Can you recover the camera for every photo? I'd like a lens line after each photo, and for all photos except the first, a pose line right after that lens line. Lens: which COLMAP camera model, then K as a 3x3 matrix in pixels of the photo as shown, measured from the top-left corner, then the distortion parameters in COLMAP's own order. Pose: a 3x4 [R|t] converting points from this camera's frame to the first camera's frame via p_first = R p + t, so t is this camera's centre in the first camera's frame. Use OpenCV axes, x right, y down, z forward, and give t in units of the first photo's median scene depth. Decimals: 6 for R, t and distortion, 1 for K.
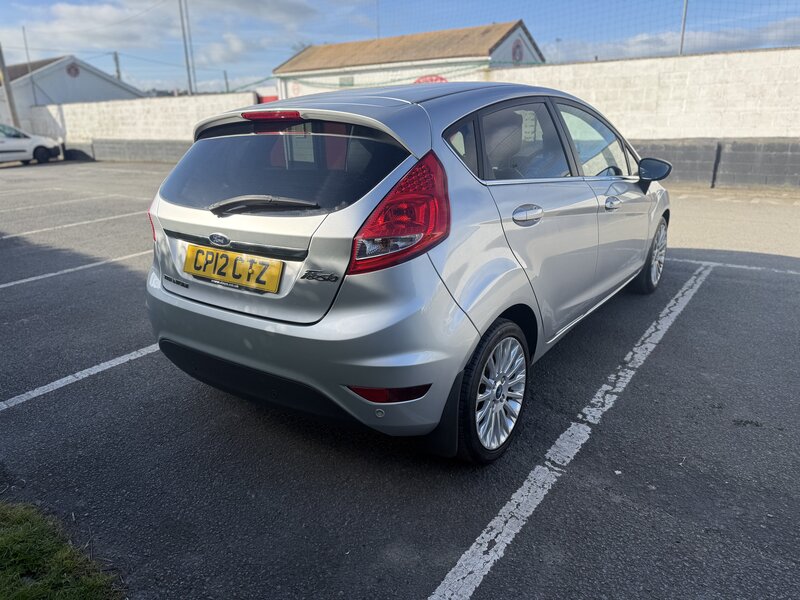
lens RADIAL K [[571.5, 0, 416.5], [0, 571.5, 299.2], [0, 0, 1]] dist [0.005096, -0.004109]
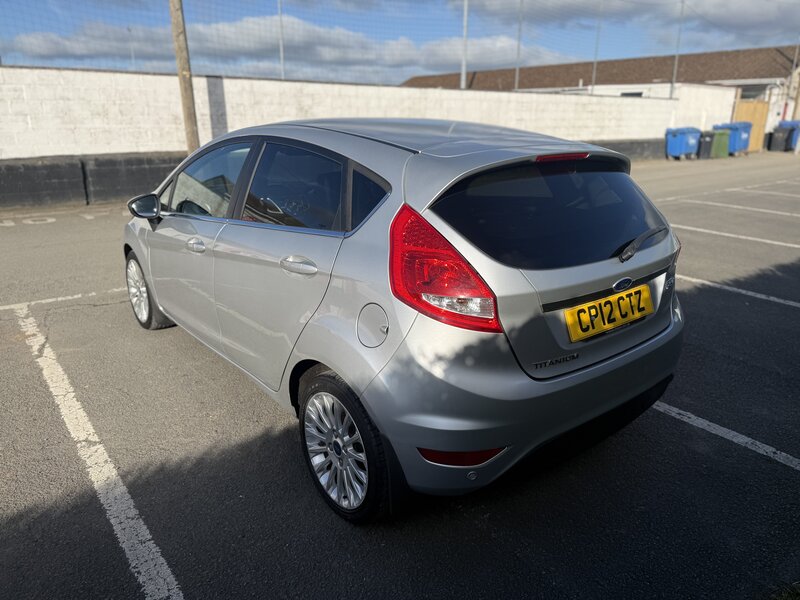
lens RADIAL K [[558.3, 0, 400.0], [0, 558.3, 300.0], [0, 0, 1]] dist [0.003133, -0.002737]
pose [[0.290875, -0.275788, 0.916151, -0.271572], [0.284238, 0.939231, 0.192491, -0.075425], [-0.913565, 0.204415, 0.351588, 0.205774]]
